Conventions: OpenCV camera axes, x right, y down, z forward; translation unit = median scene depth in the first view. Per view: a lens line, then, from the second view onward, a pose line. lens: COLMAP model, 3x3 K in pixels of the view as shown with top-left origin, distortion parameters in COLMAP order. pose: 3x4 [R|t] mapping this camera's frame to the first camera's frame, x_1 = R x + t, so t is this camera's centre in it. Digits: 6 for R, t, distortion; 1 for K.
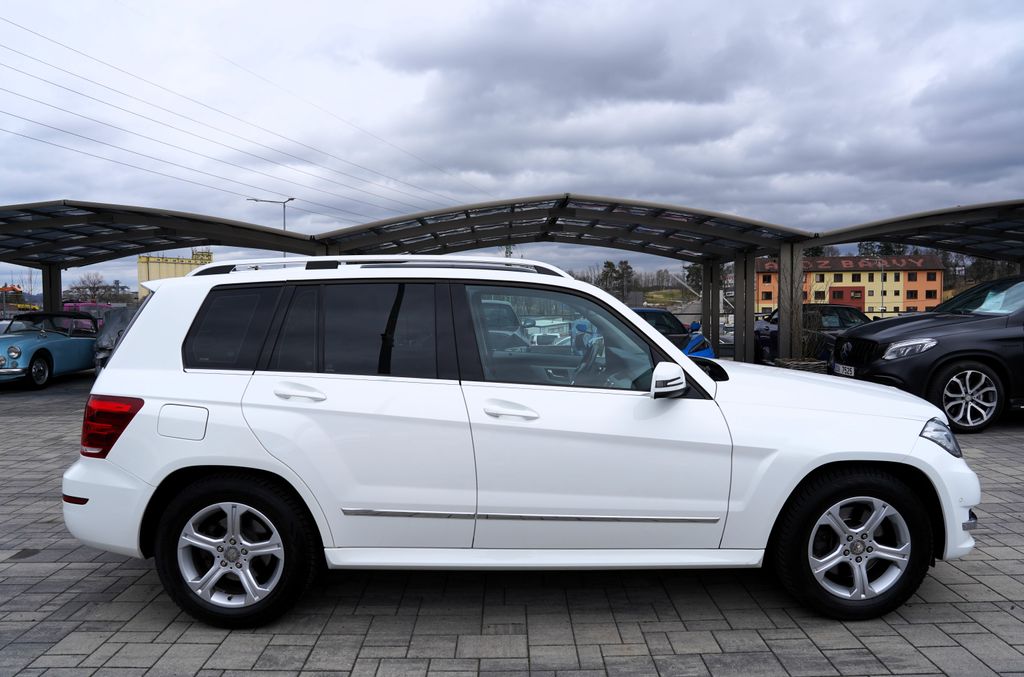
lens RADIAL K [[711.8, 0, 510.2], [0, 711.8, 333.5], [0, 0, 1]] dist [-0.122906, 0.095598]
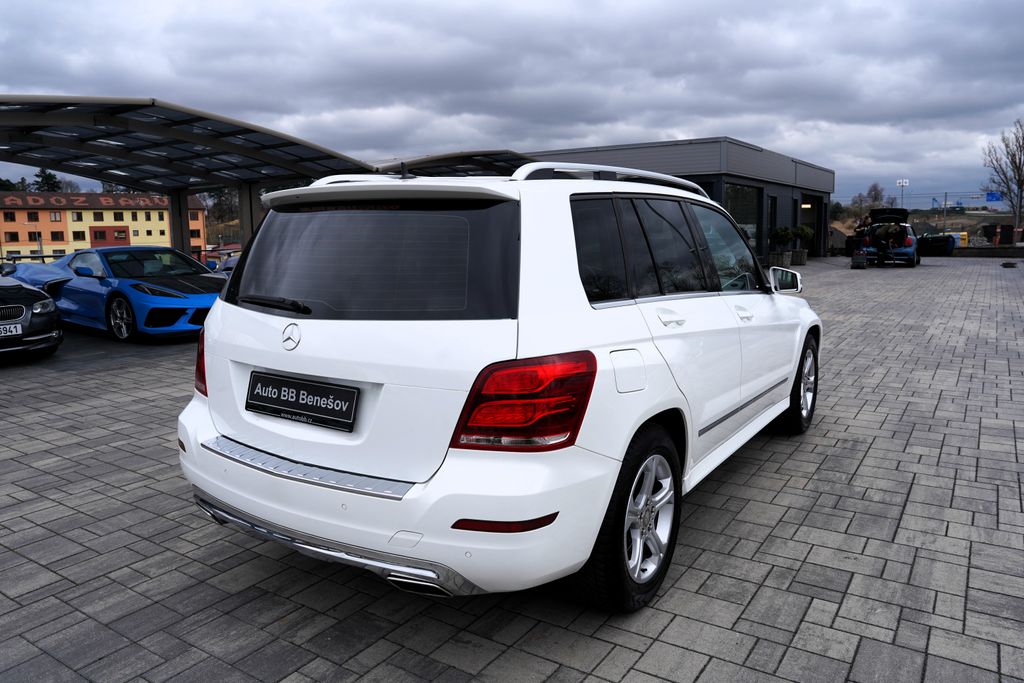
lens RADIAL K [[737.9, 0, 510.7], [0, 737.9, 341.0], [0, 0, 1]] dist [-0.098946, 0.097285]
pose [[0.562918, -0.126184, 0.816824, -0.921649], [0.052461, 0.991739, 0.117051, -0.006612], [-0.824846, -0.023039, 0.564887, 0.491664]]
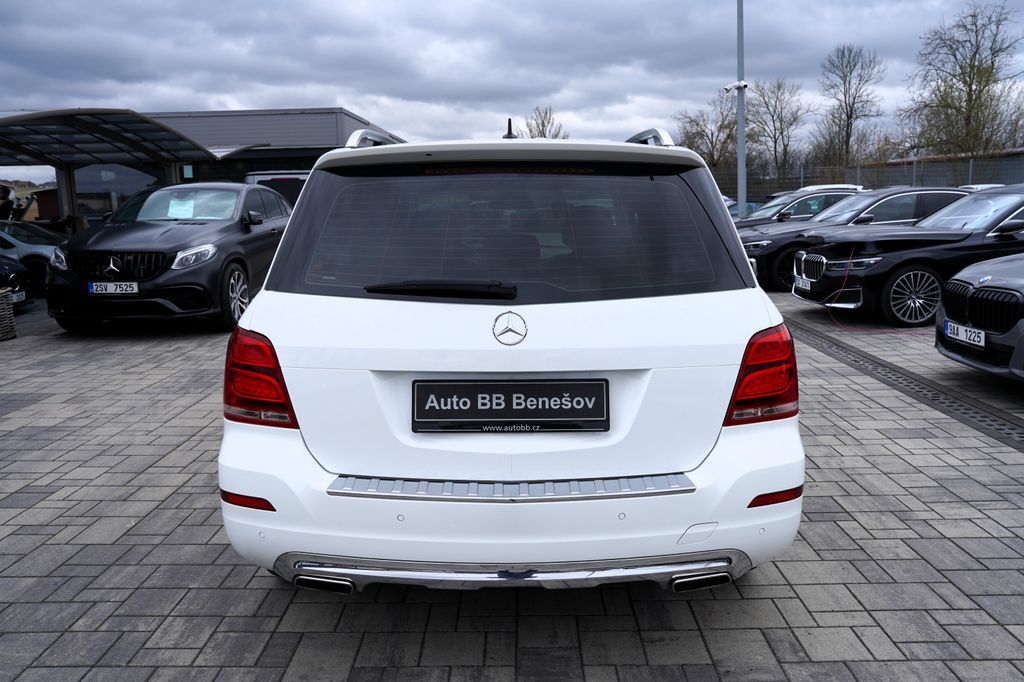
lens RADIAL K [[794.8, 0, 515.4], [0, 794.8, 354.8], [0, 0, 1]] dist [-0.032620, 0.013417]
pose [[0.013514, -0.182101, 0.983187, -1.054134], [0.064598, 0.981382, 0.180878, -0.027327], [-0.997820, 0.061067, 0.025026, 0.965936]]
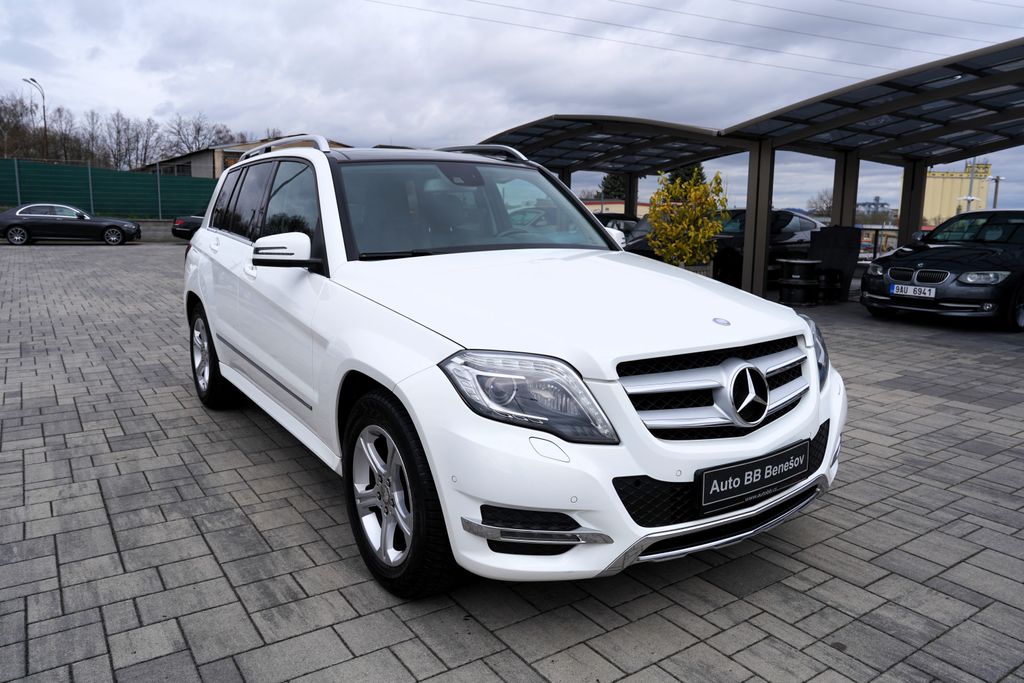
lens RADIAL K [[737.9, 0, 510.7], [0, 737.9, 341.0], [0, 0, 1]] dist [-0.098946, 0.097285]
pose [[0.549622, 0.157422, -0.820447, 0.942982], [-0.057983, 0.986905, 0.150518, 0.014072], [0.833399, -0.035156, 0.551553, 0.533012]]
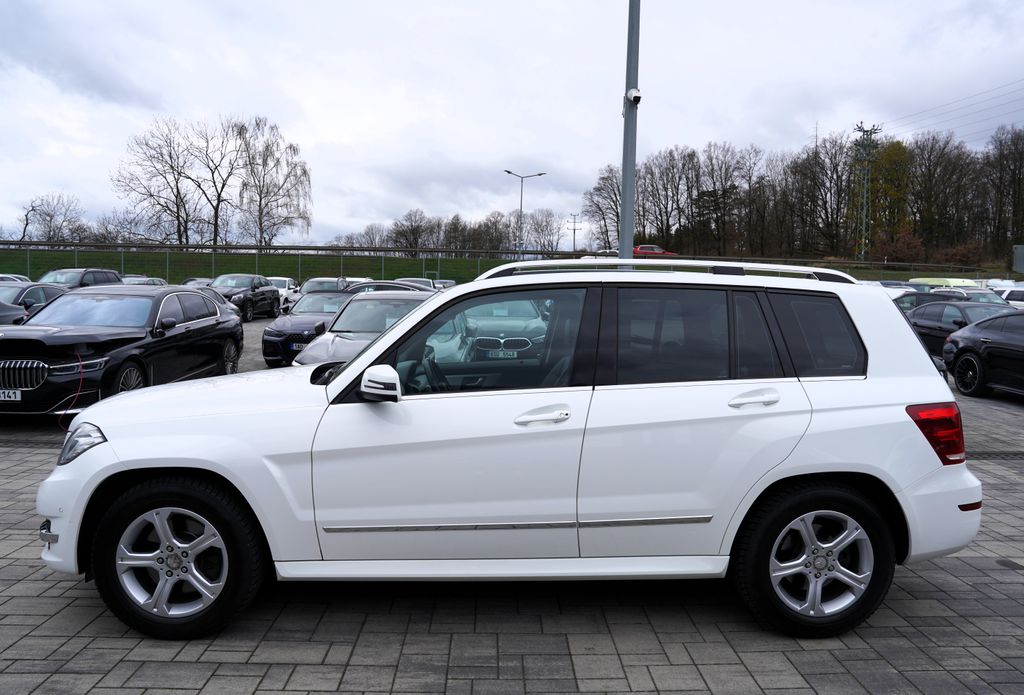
lens RADIAL K [[729.2, 0, 519.2], [0, 729.2, 345.3], [0, 0, 1]] dist [-0.071133, 0.046231]
pose [[-0.999437, -0.013792, -0.030579, 0.044985], [-0.017160, 0.993474, 0.112761, -0.104221], [0.028825, 0.113222, -0.993151, 1.973634]]
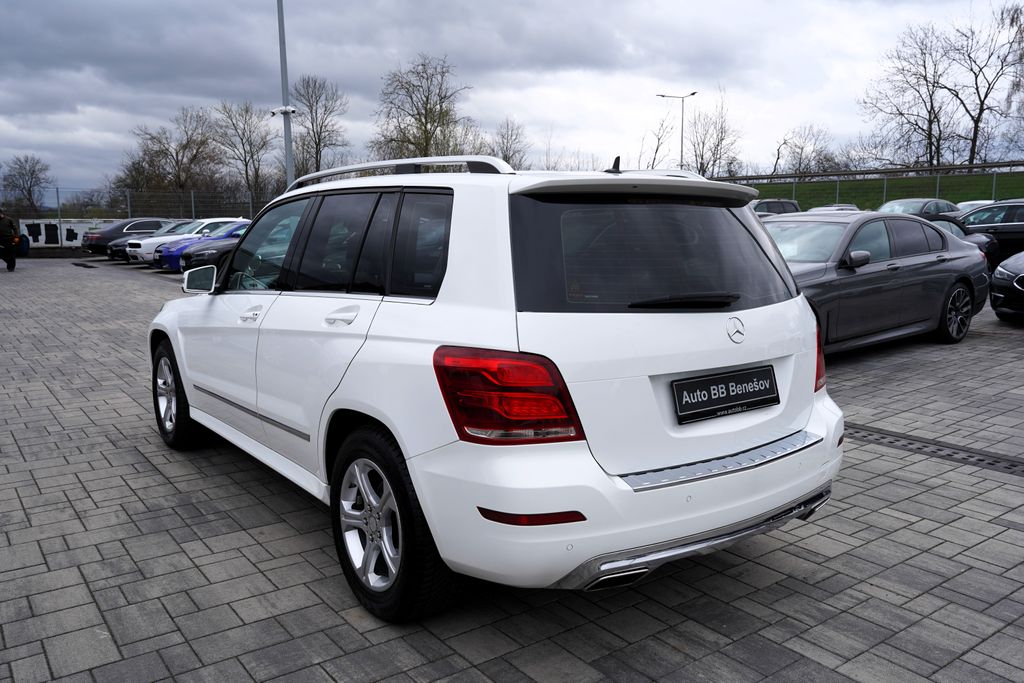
lens RADIAL K [[812.2, 0, 512.0], [0, 812.2, 341.5], [0, 0, 1]] dist [-0.074838, 0.108024]
pose [[-0.590984, -0.112643, 0.798780, -0.957213], [0.042312, 0.984511, 0.170140, -0.061475], [-0.805573, 0.134347, -0.577064, 1.519611]]
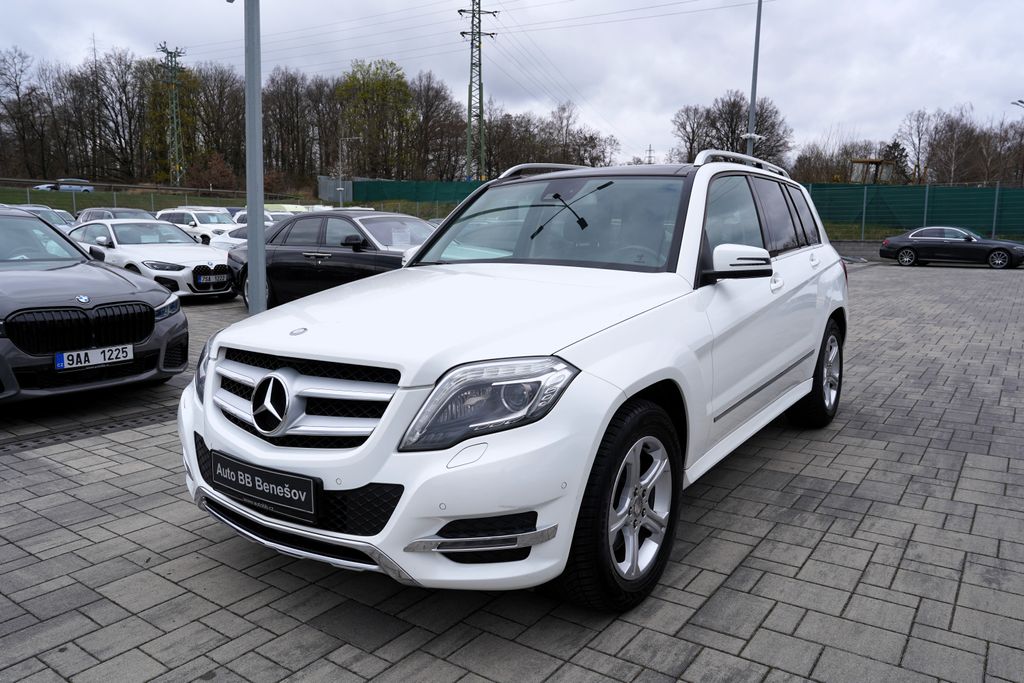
lens RADIAL K [[737.9, 0, 510.7], [0, 737.9, 341.0], [0, 0, 1]] dist [-0.098946, 0.097285]
pose [[-0.592718, 0.127087, -0.795320, 0.919647], [-0.029155, 0.983440, 0.178876, -0.025197], [0.804882, 0.129211, -0.579197, 1.481416]]
